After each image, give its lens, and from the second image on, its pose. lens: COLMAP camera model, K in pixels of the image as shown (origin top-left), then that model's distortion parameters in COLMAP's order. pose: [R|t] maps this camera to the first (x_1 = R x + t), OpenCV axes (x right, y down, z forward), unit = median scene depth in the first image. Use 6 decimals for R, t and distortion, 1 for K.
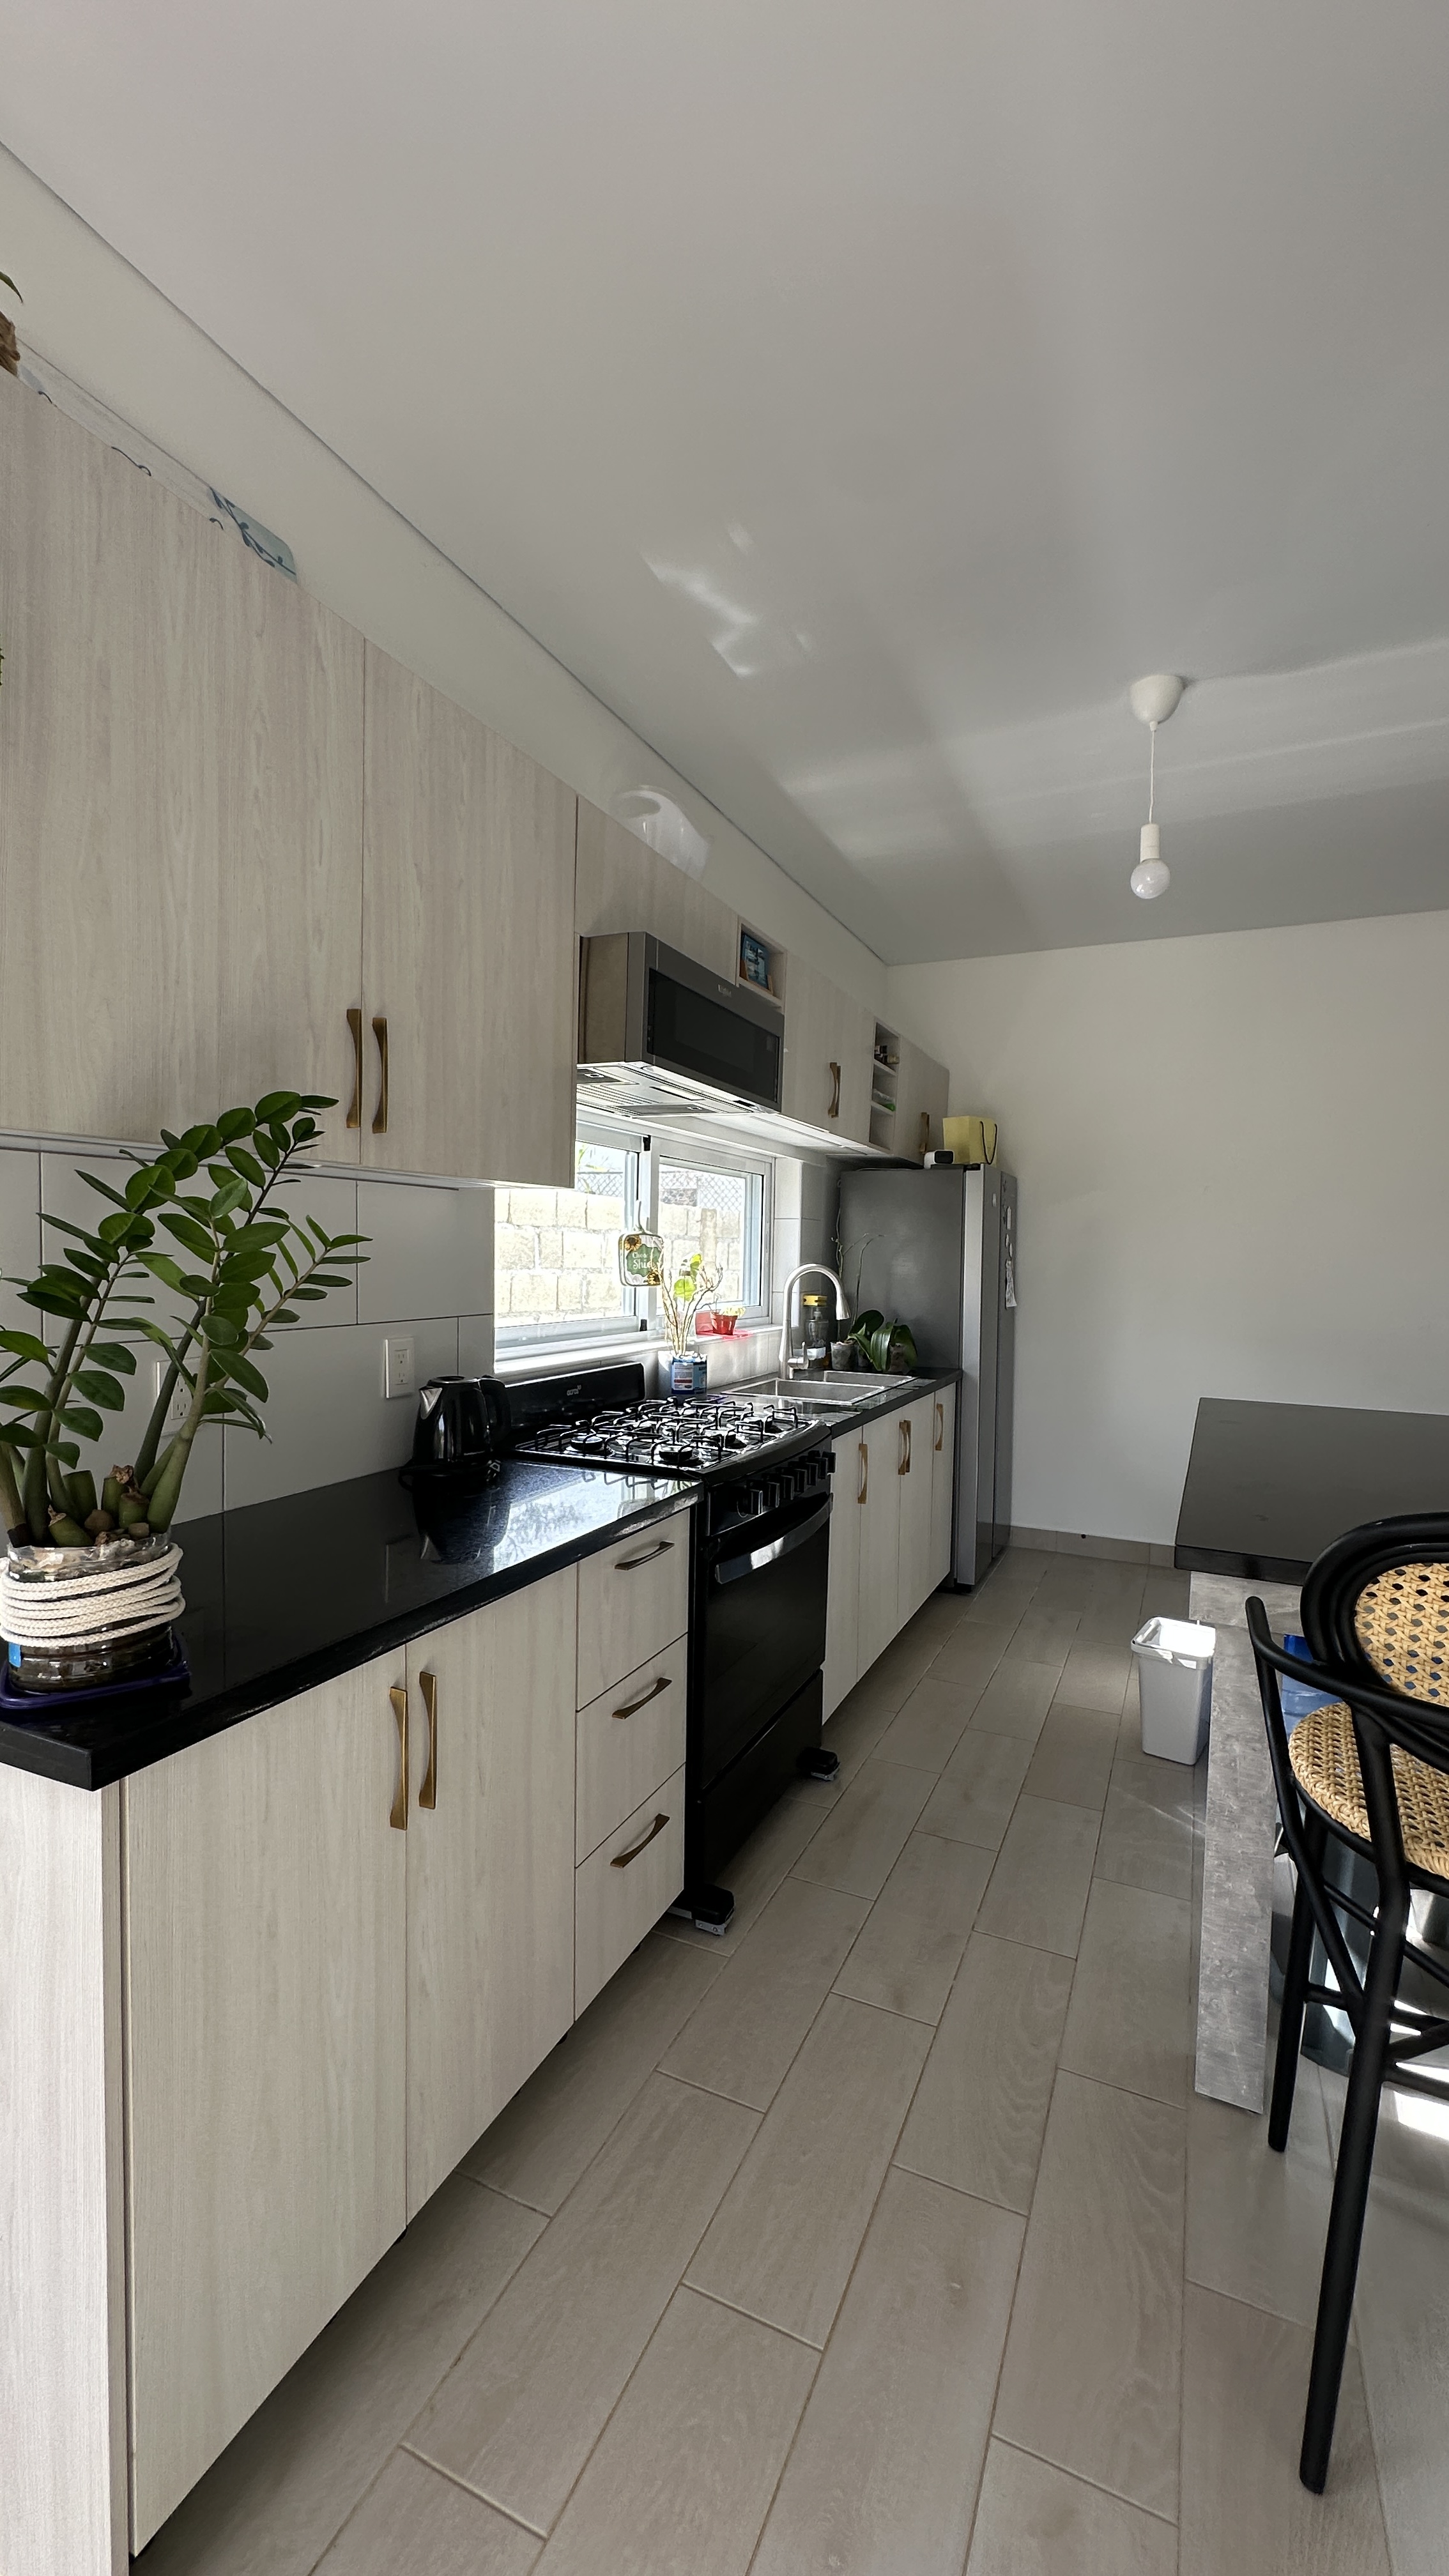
lens RADIAL K [[1026.1, 0, 724.5], [0, 1026.1, 1288.0], [0, 0, 1]] dist [-0.011434, -0.000075]
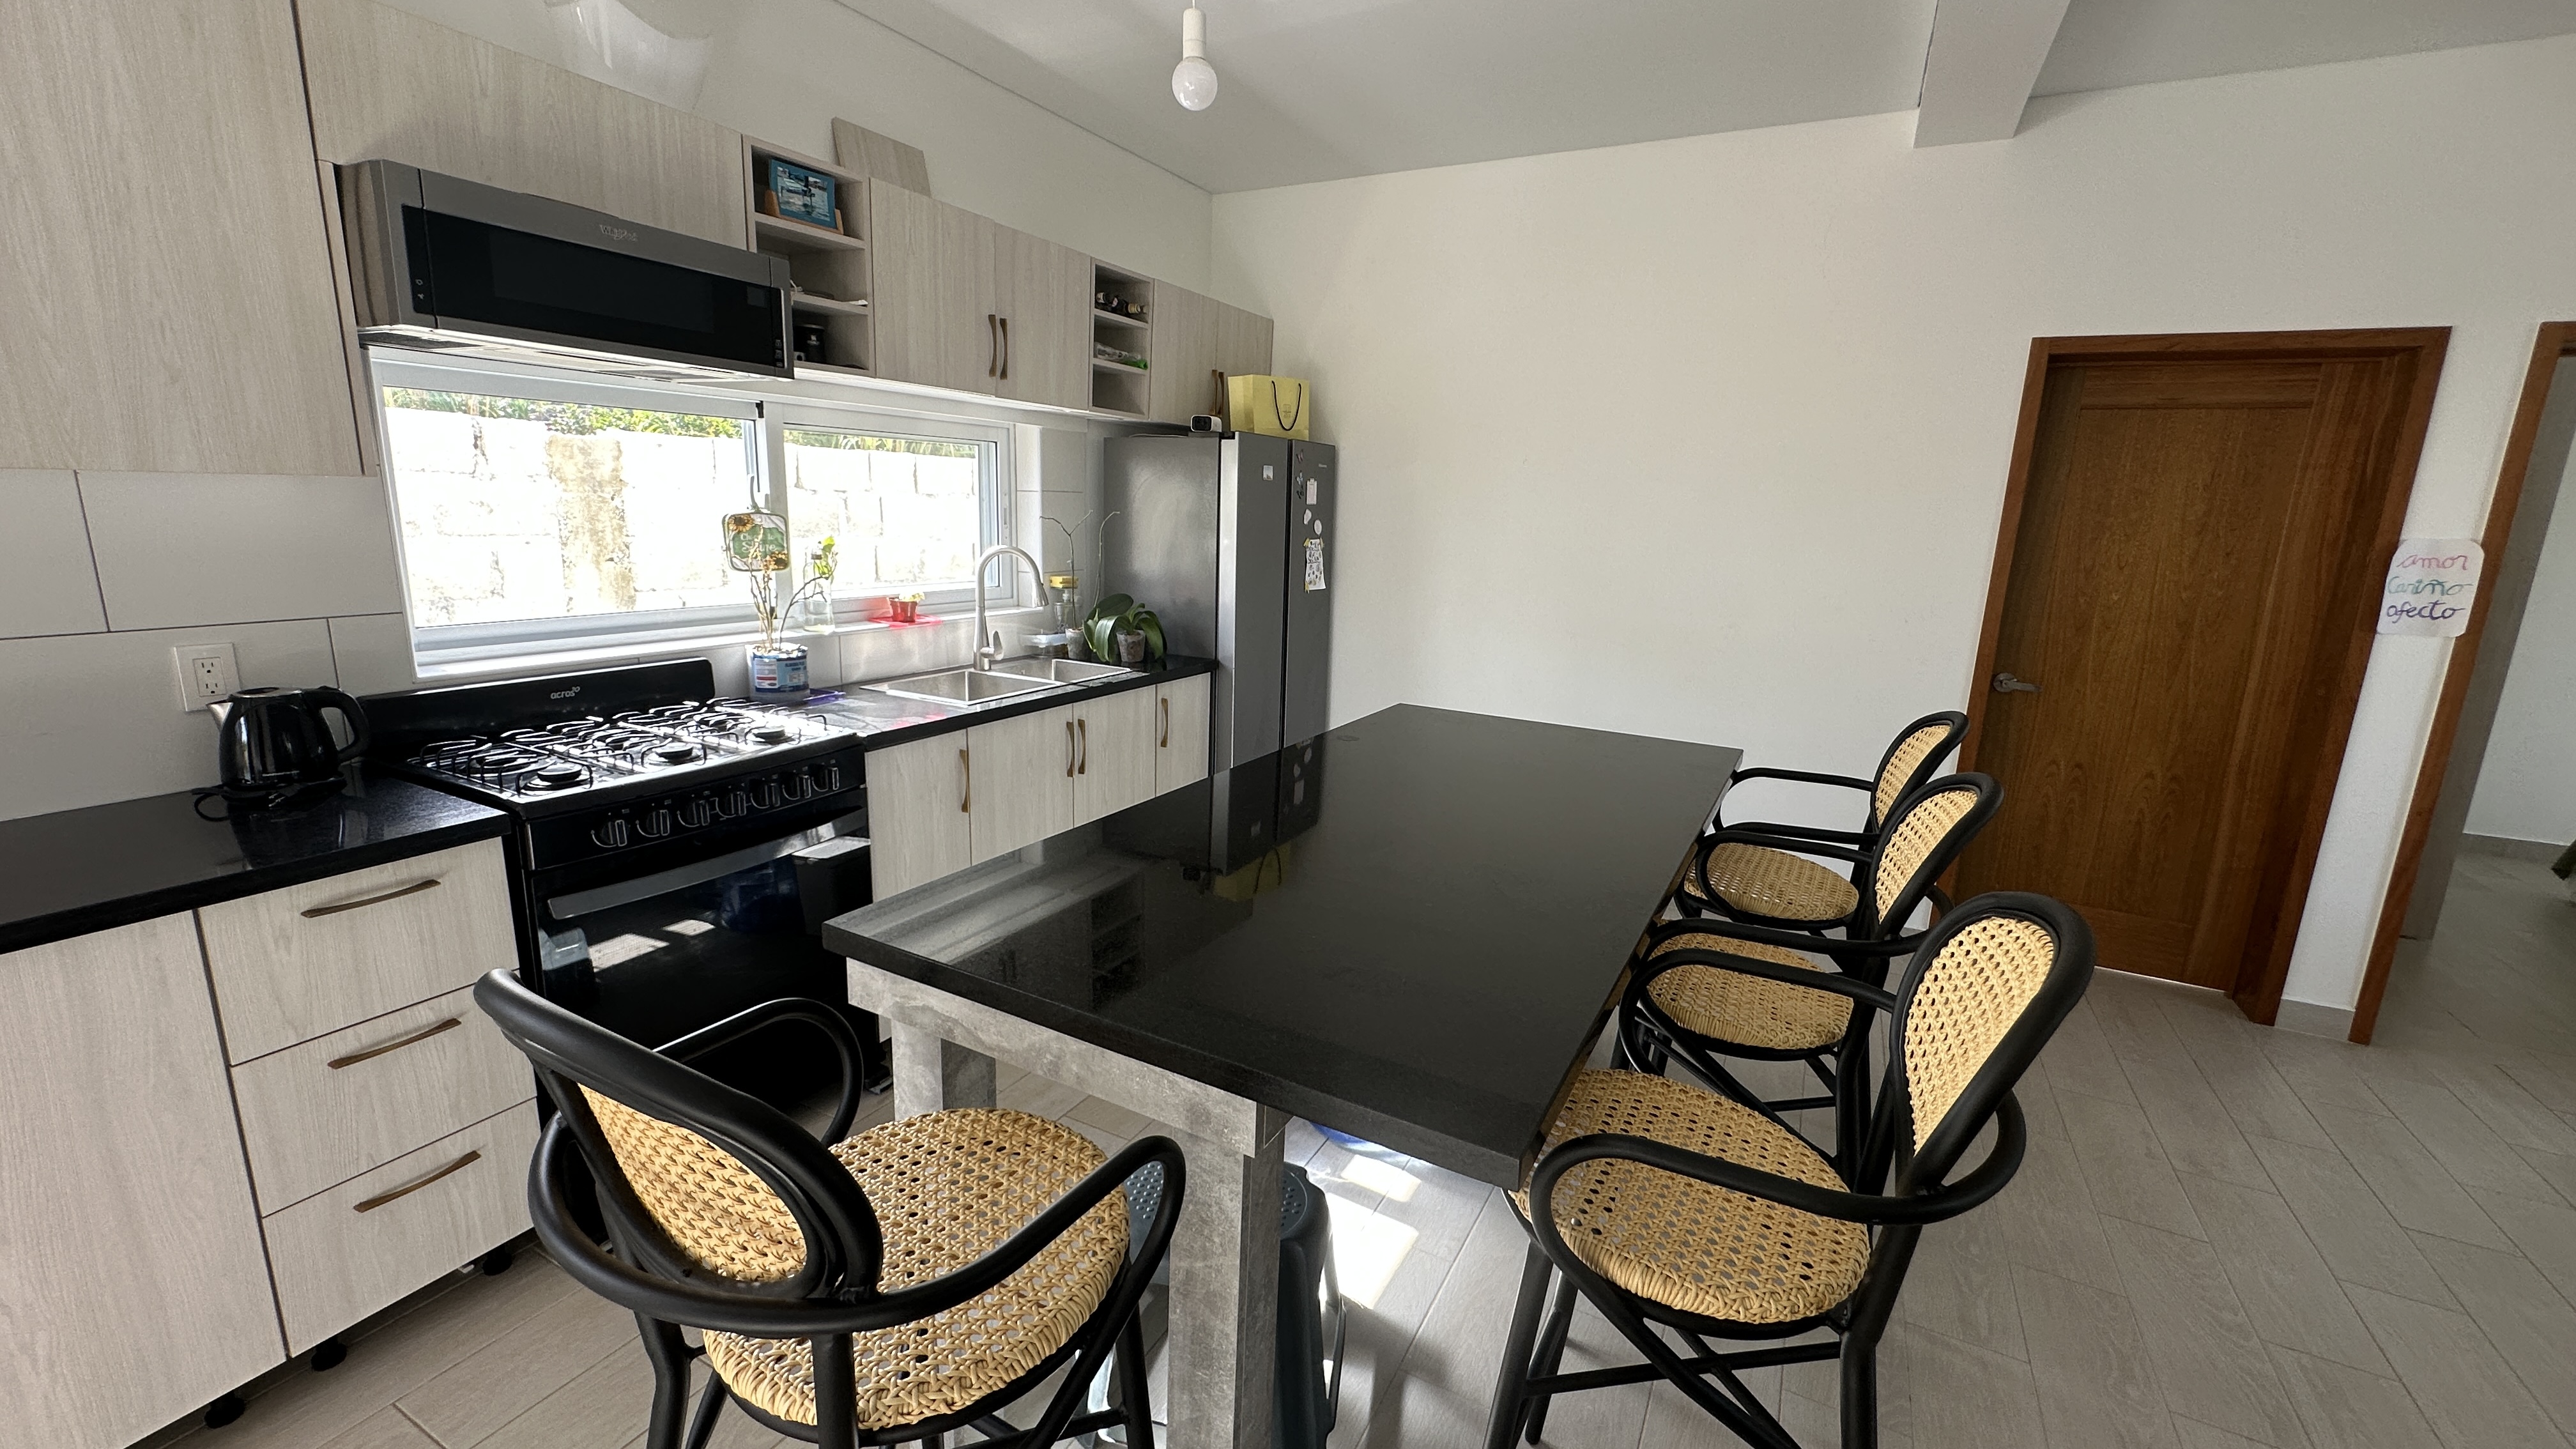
lens RADIAL K [[1026.1, 0, 1300.3], [0, 1026.1, 722.5], [0, 0, 1]] dist [-0.011434, -0.000075]
pose [[0.998782, 0.024580, -0.042775, 0.436518], [-0.016754, 0.984507, 0.174543, -0.035787], [0.046403, -0.173613, 0.983720, 0.099076]]
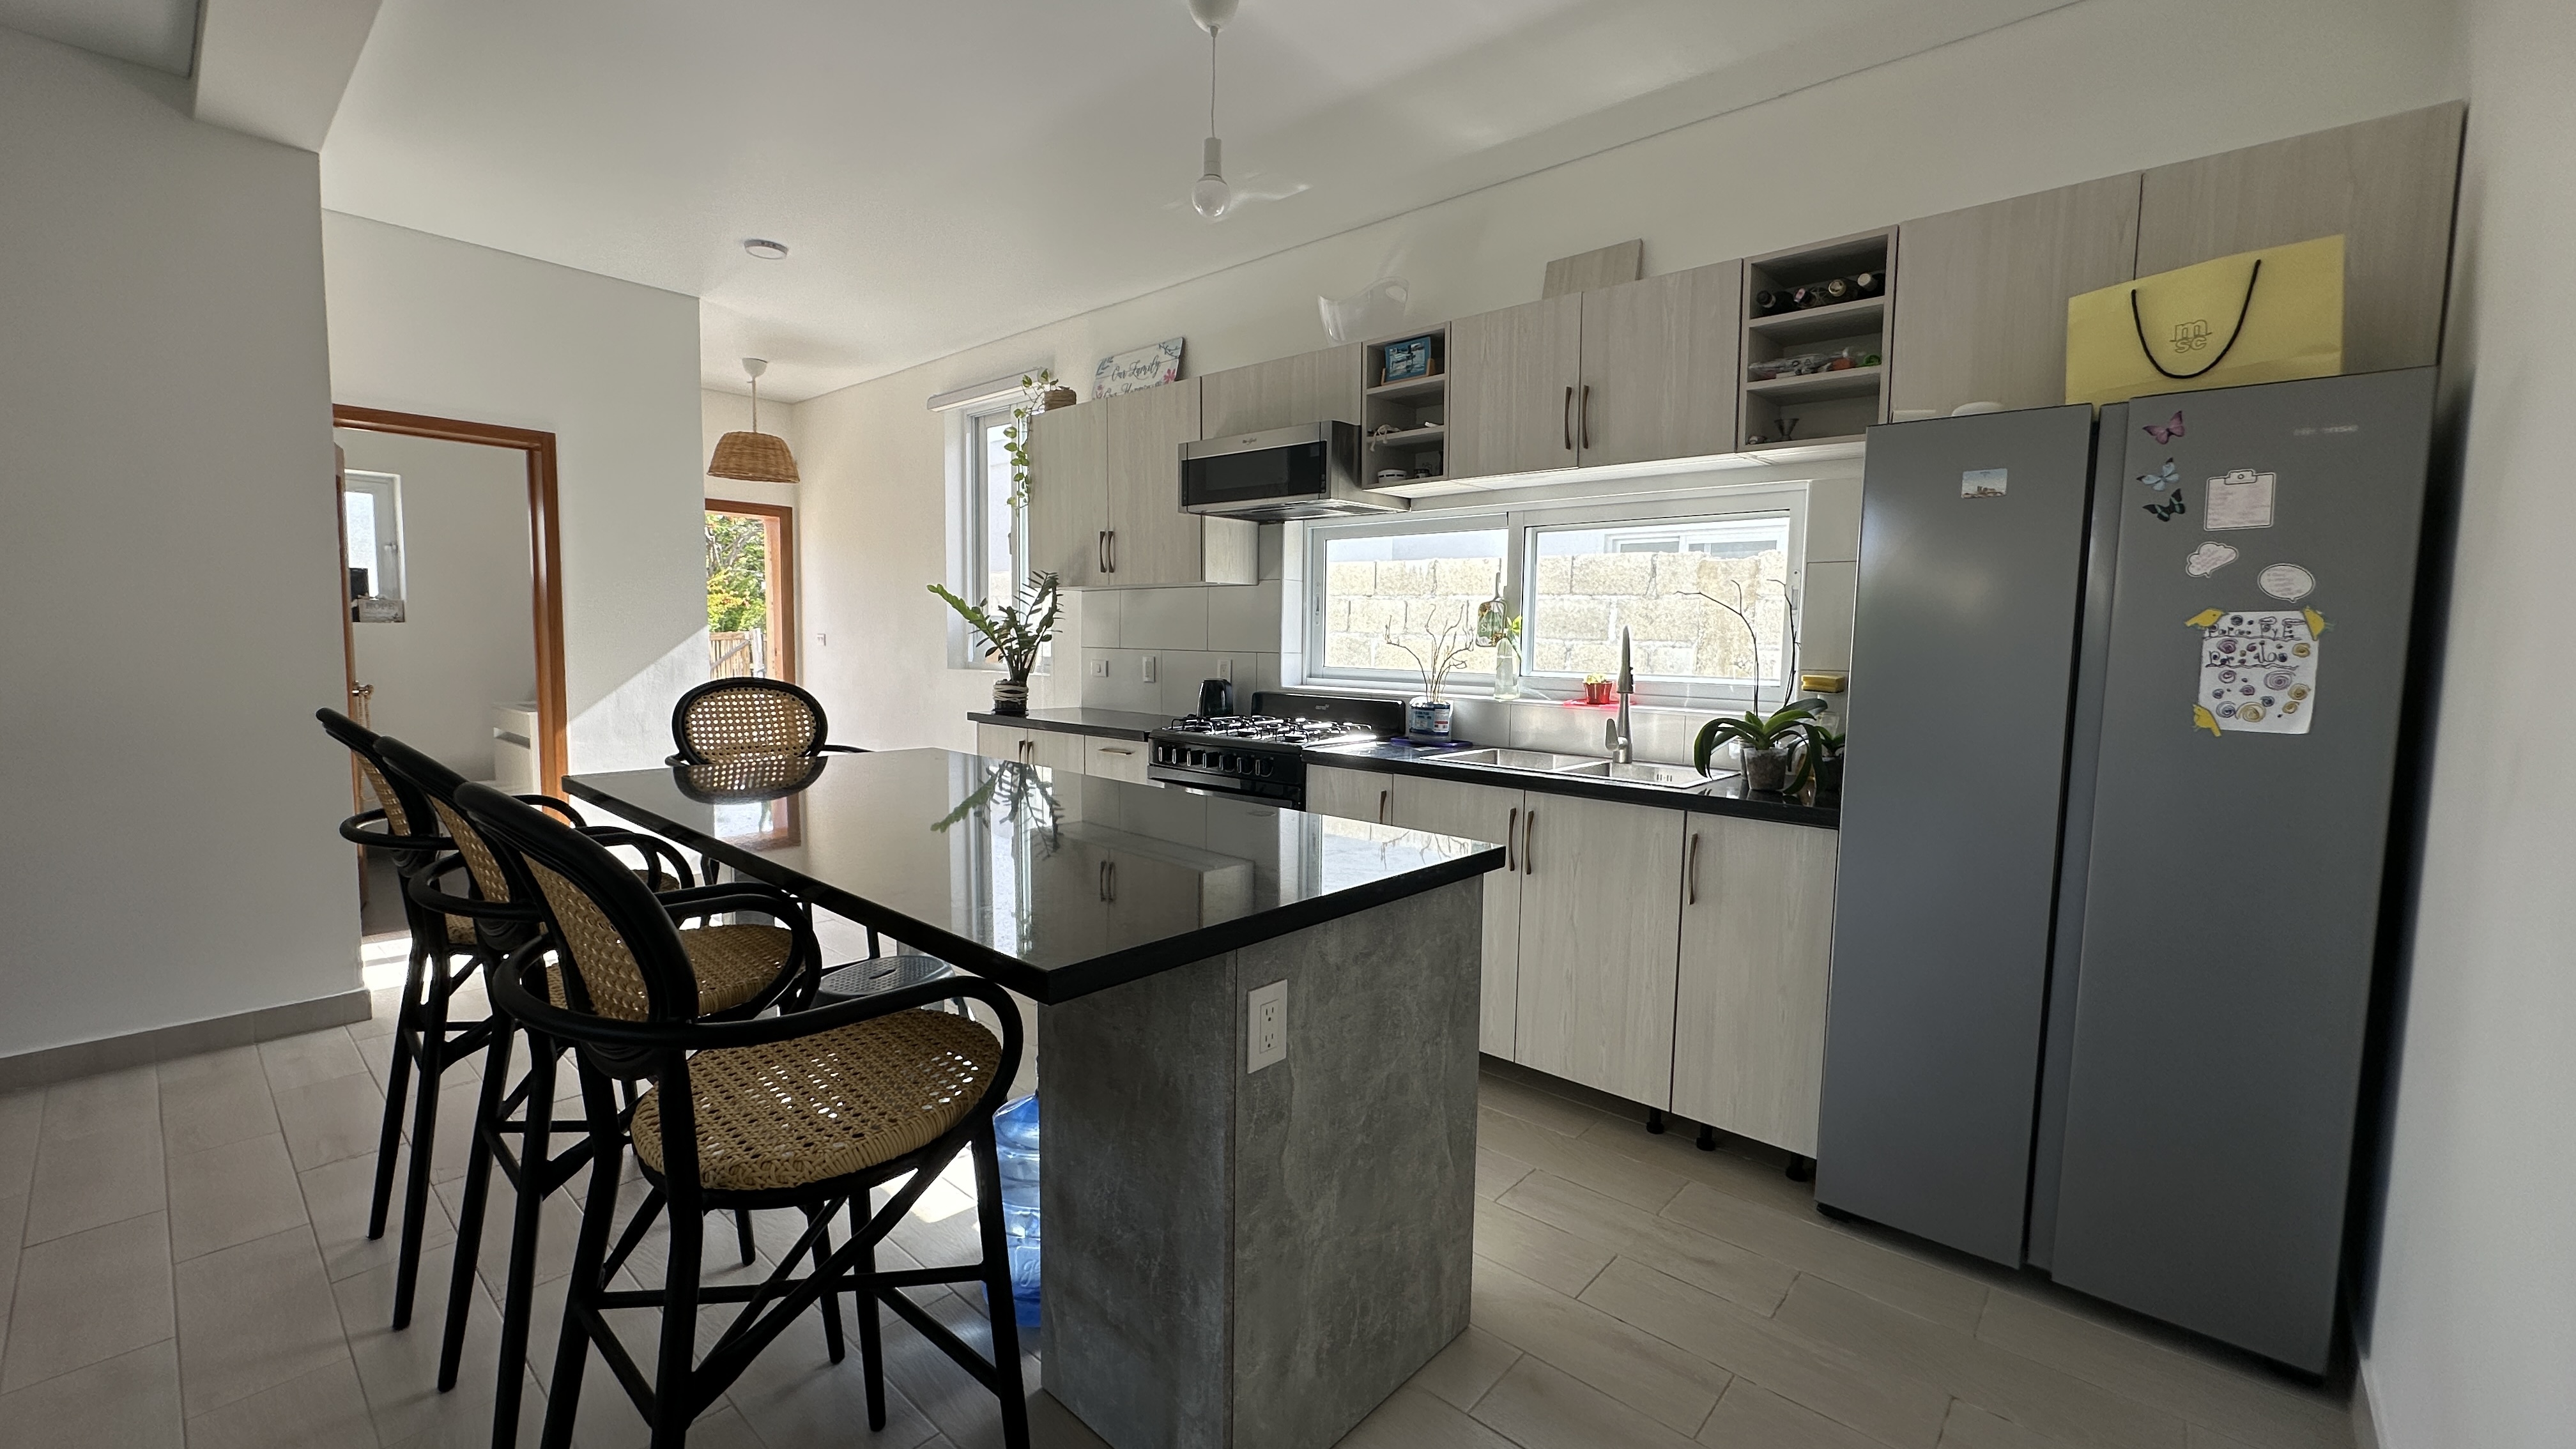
lens RADIAL K [[1026.1, 0, 1300.3], [0, 1026.1, 722.5], [0, 0, 1]] dist [-0.011434, -0.000075]
pose [[-0.275917, 0.052142, -0.959766, 1.058348], [-0.057380, 0.995853, 0.070598, 0.012653], [0.959467, 0.074550, -0.271781, 1.094290]]
